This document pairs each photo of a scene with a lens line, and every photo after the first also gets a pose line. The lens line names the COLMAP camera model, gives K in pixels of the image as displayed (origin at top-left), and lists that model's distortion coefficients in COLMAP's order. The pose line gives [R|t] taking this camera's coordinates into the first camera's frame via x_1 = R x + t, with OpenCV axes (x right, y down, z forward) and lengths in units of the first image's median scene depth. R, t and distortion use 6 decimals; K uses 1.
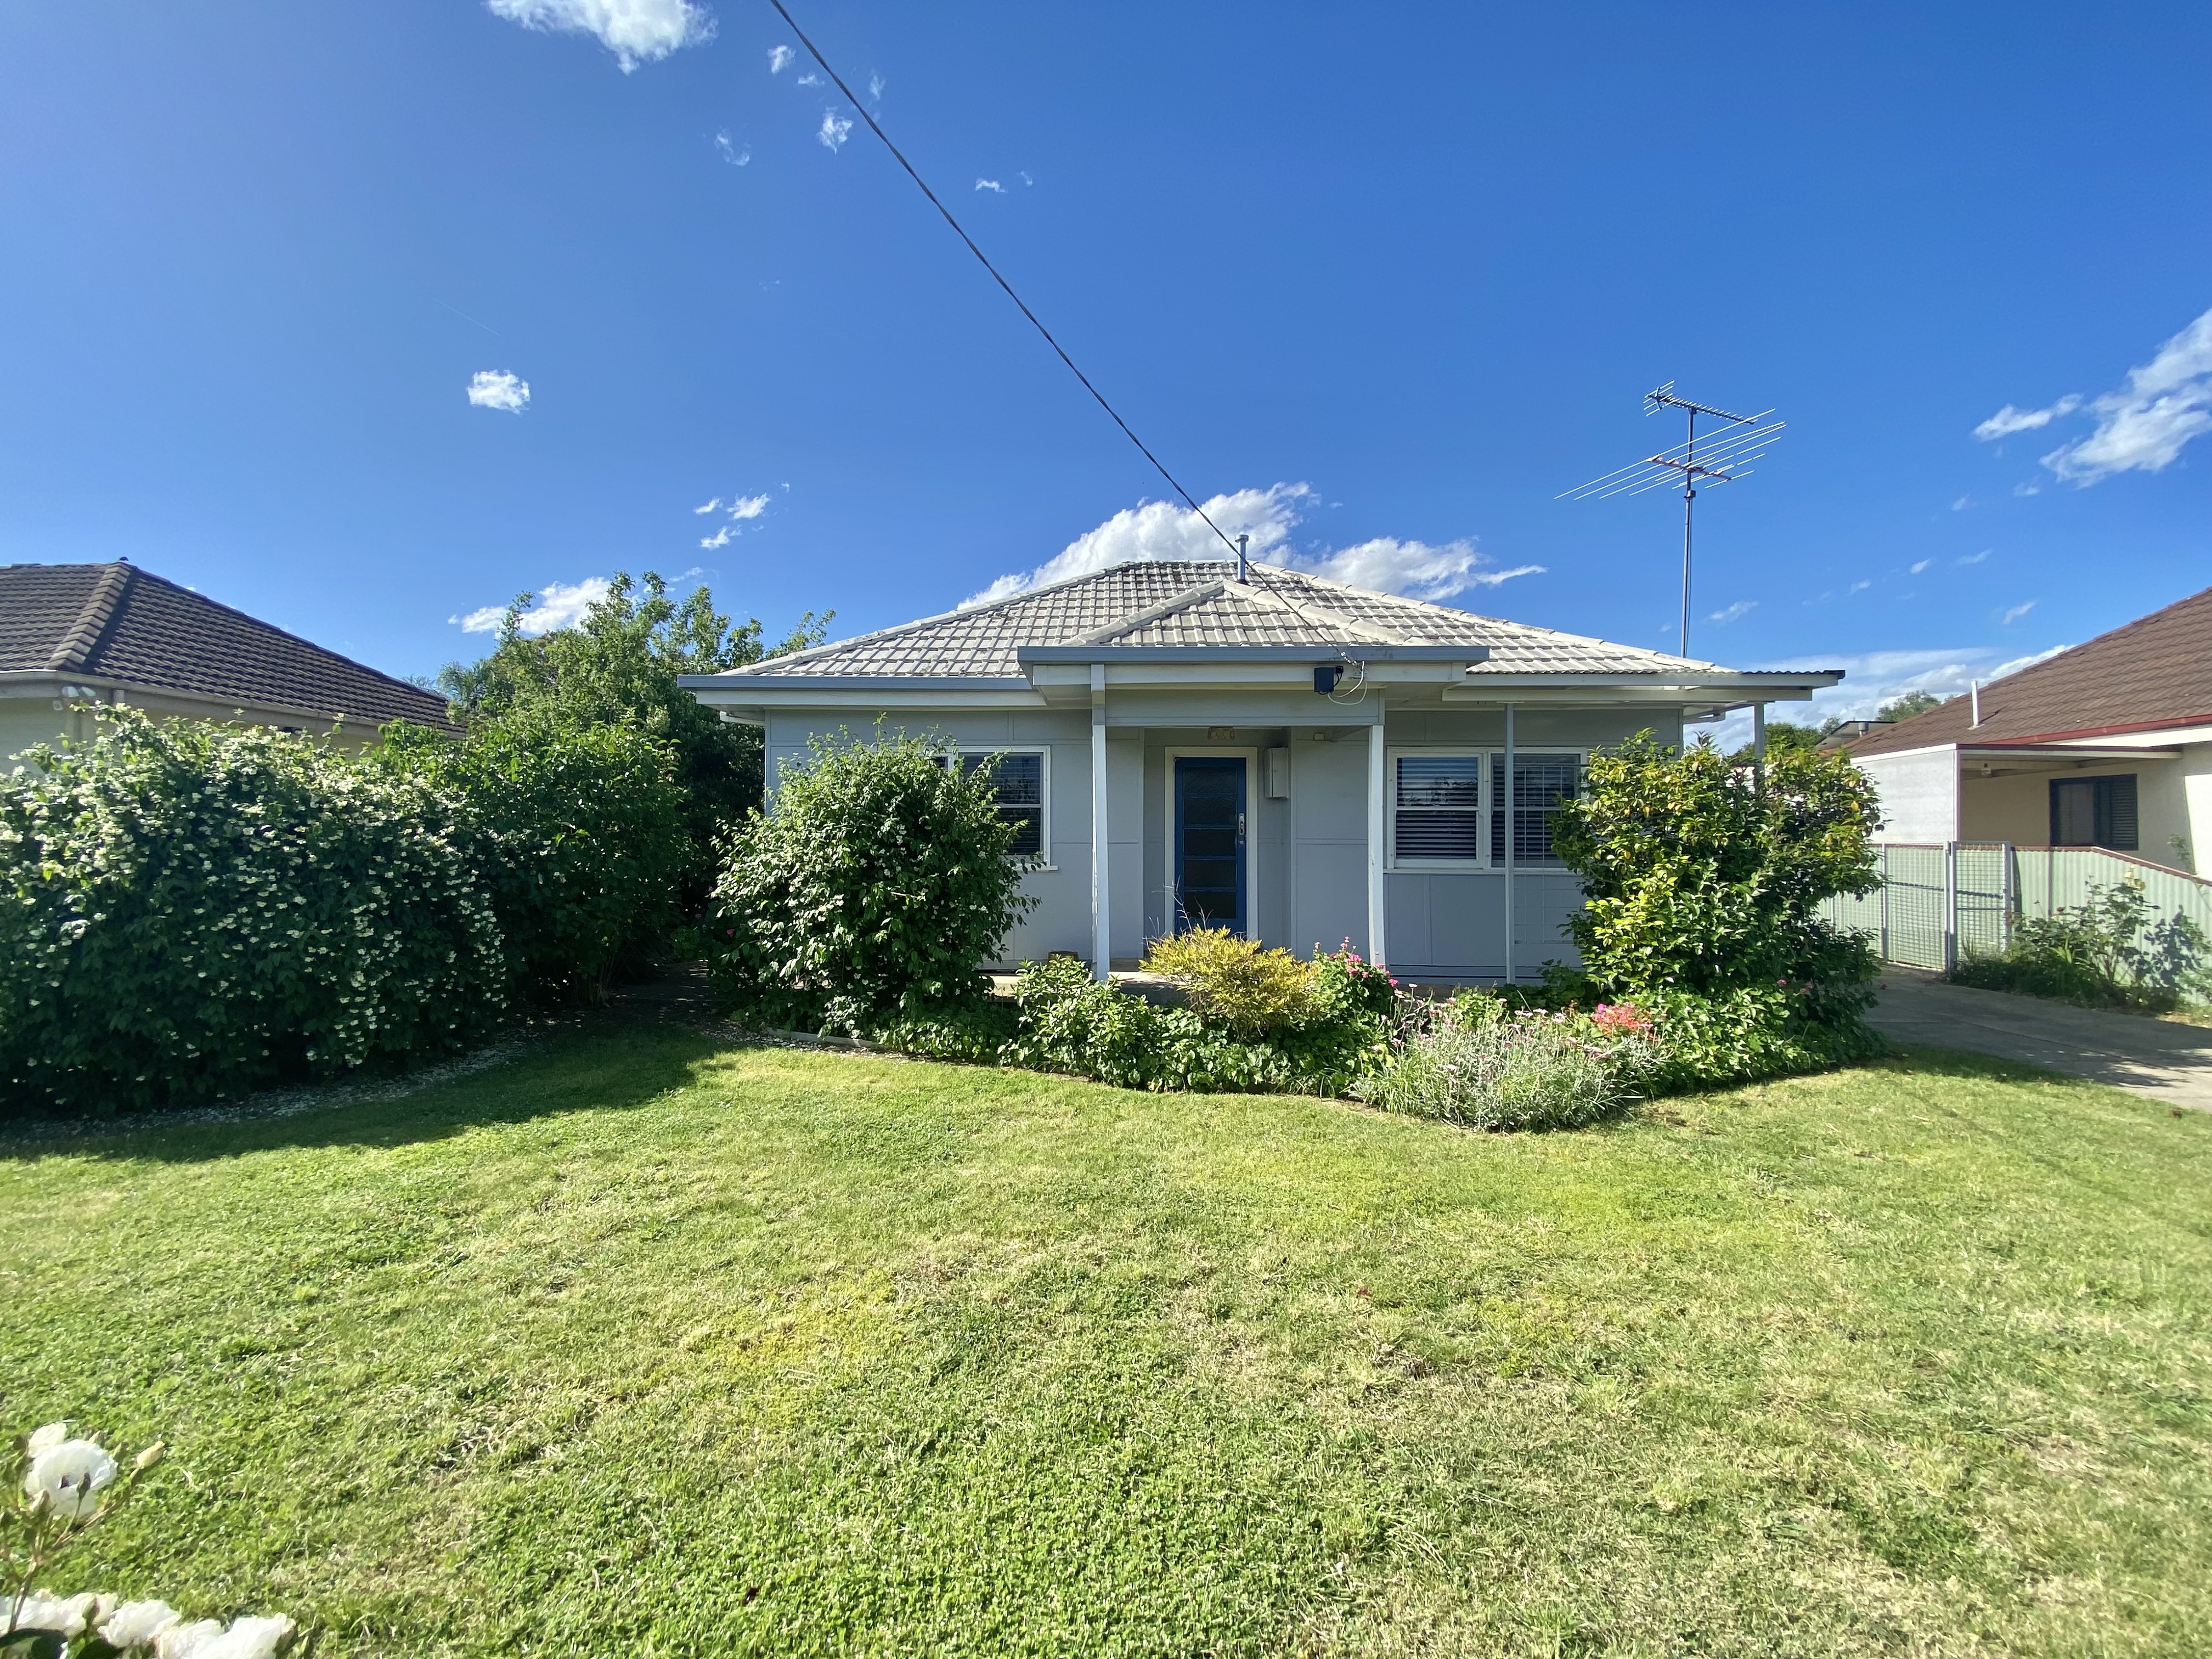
lens RADIAL K [[886.8, 0, 1106.0], [0, 886.8, 829.5], [0, 0, 1]] dist [0.016767, -0.022312]
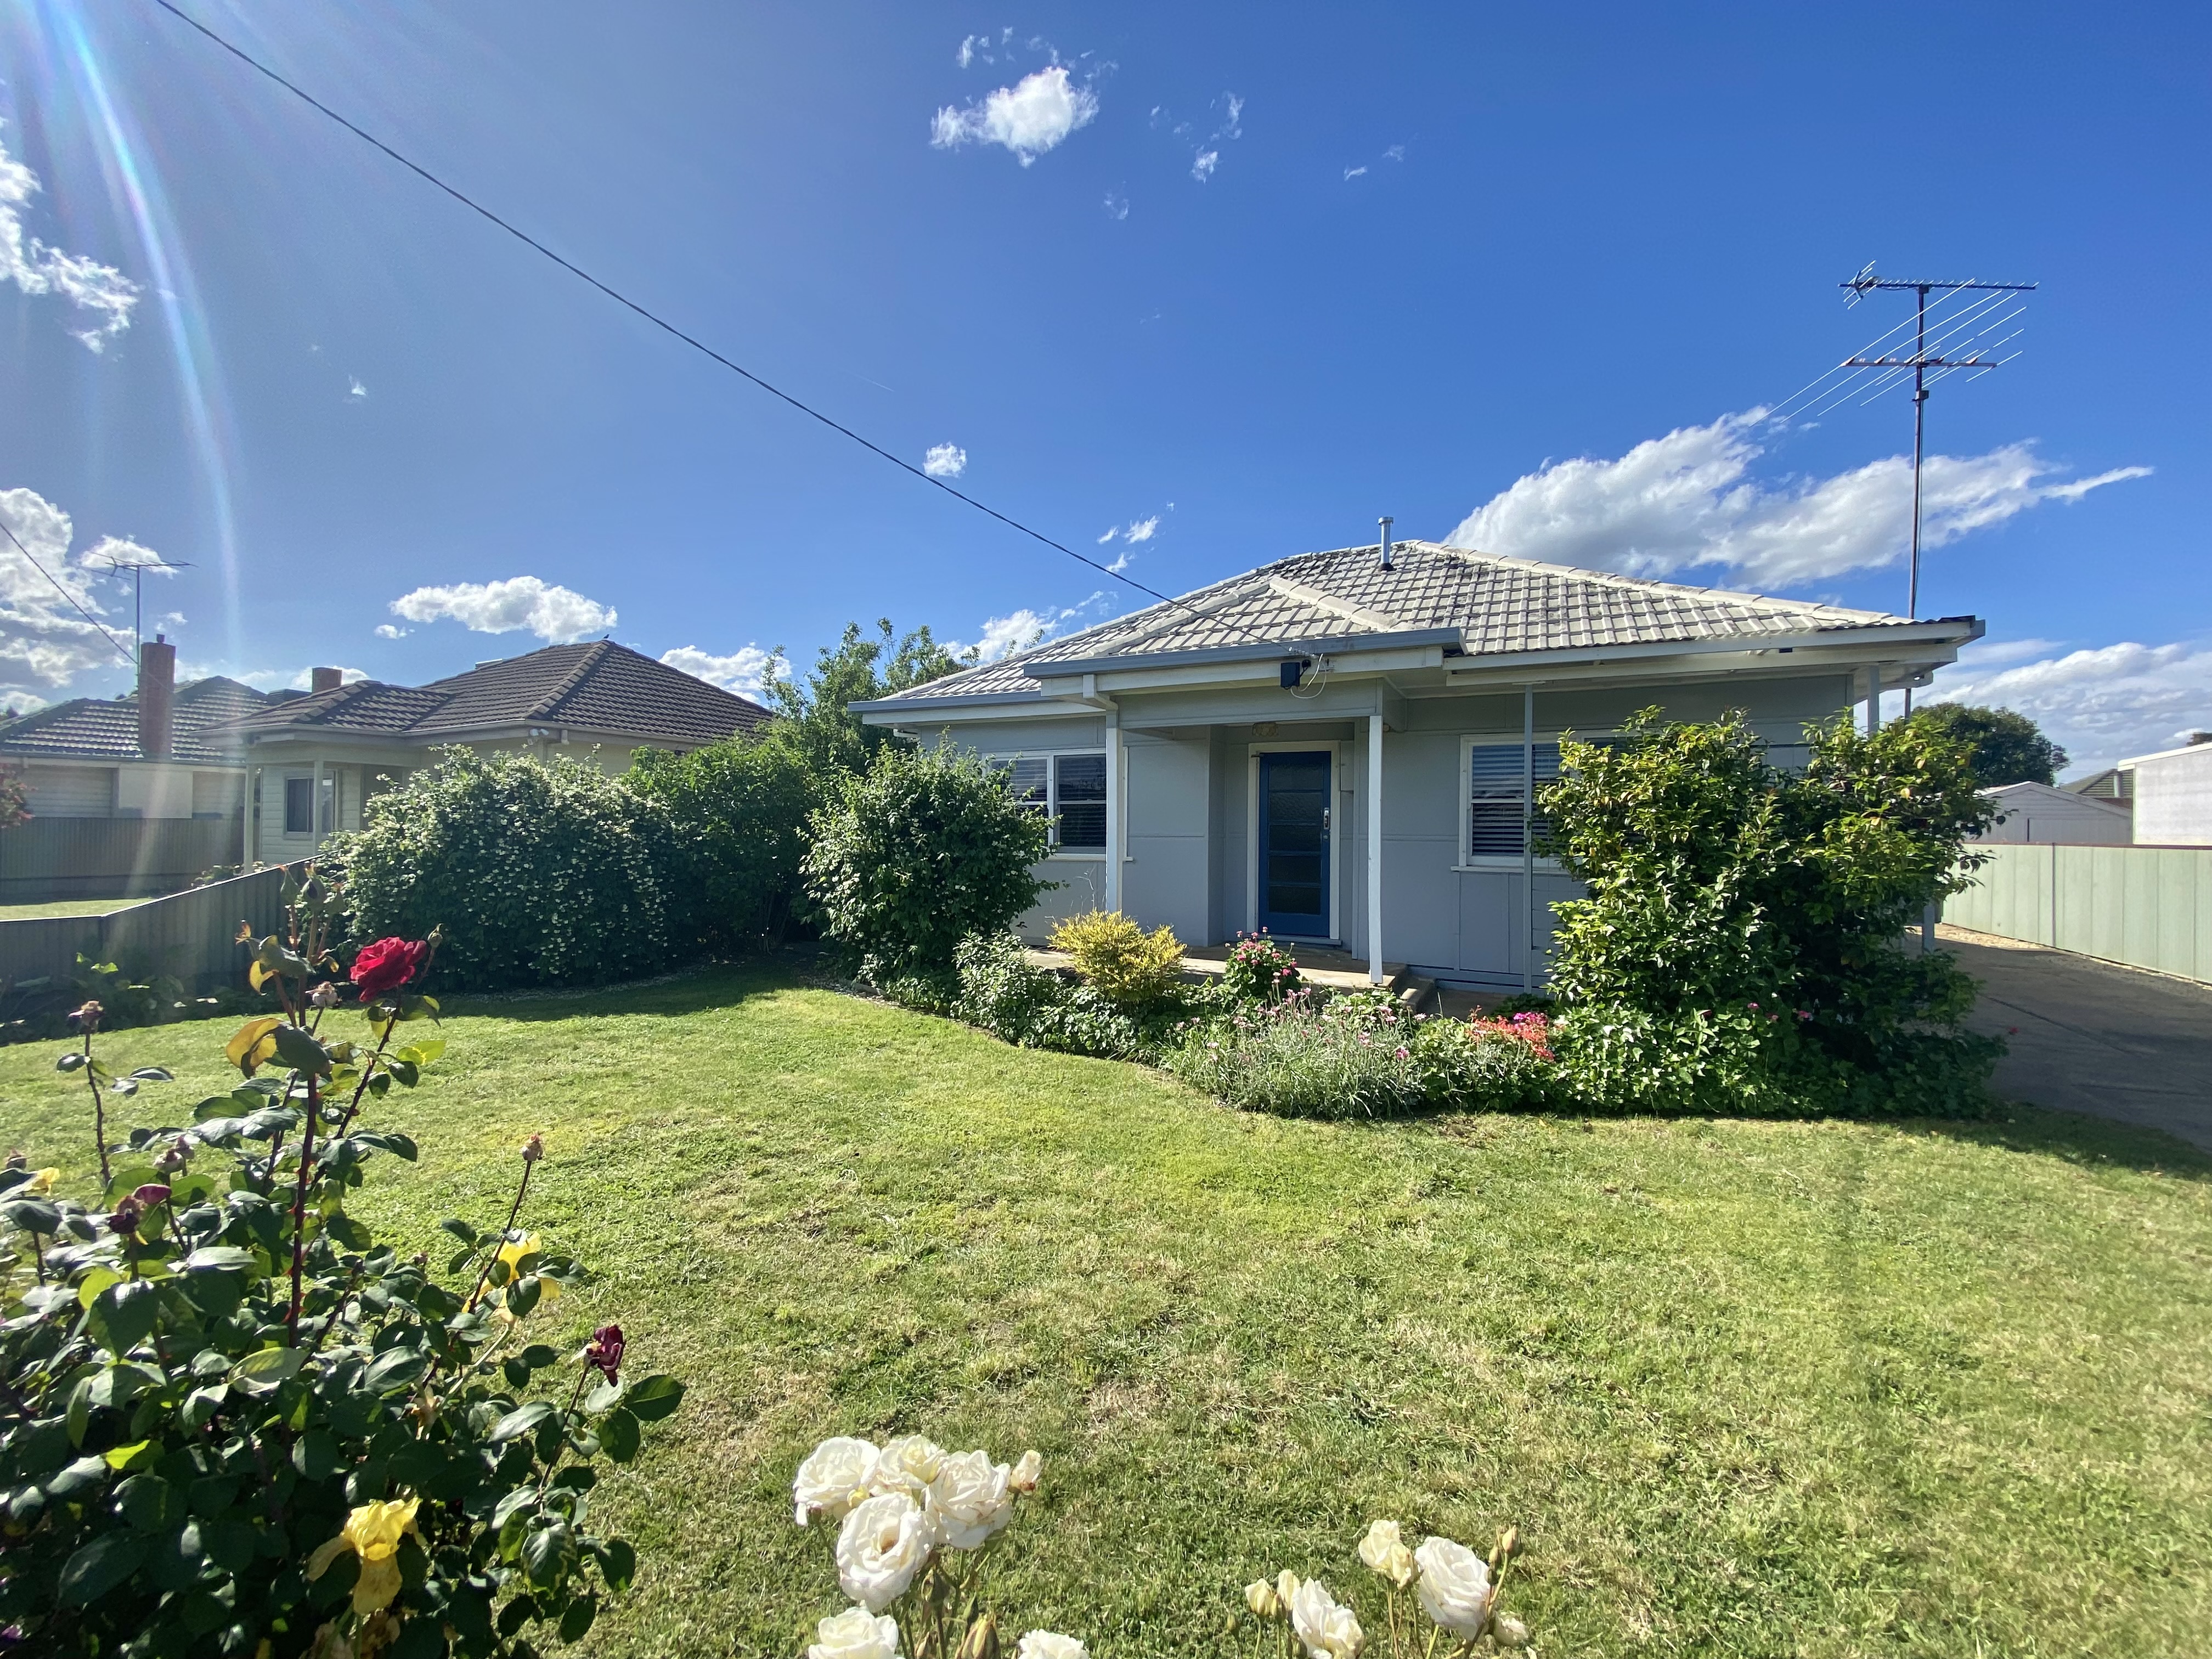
lens RADIAL K [[888.3, 0, 1110.5], [0, 888.3, 817.6], [0, 0, 1]] dist [0.027233, -0.022688]
pose [[0.909361, -0.002627, -0.416001, 0.518489], [-0.002273, 0.999934, -0.011282, 0.007349], [0.416003, 0.011205, 0.909294, -0.008508]]
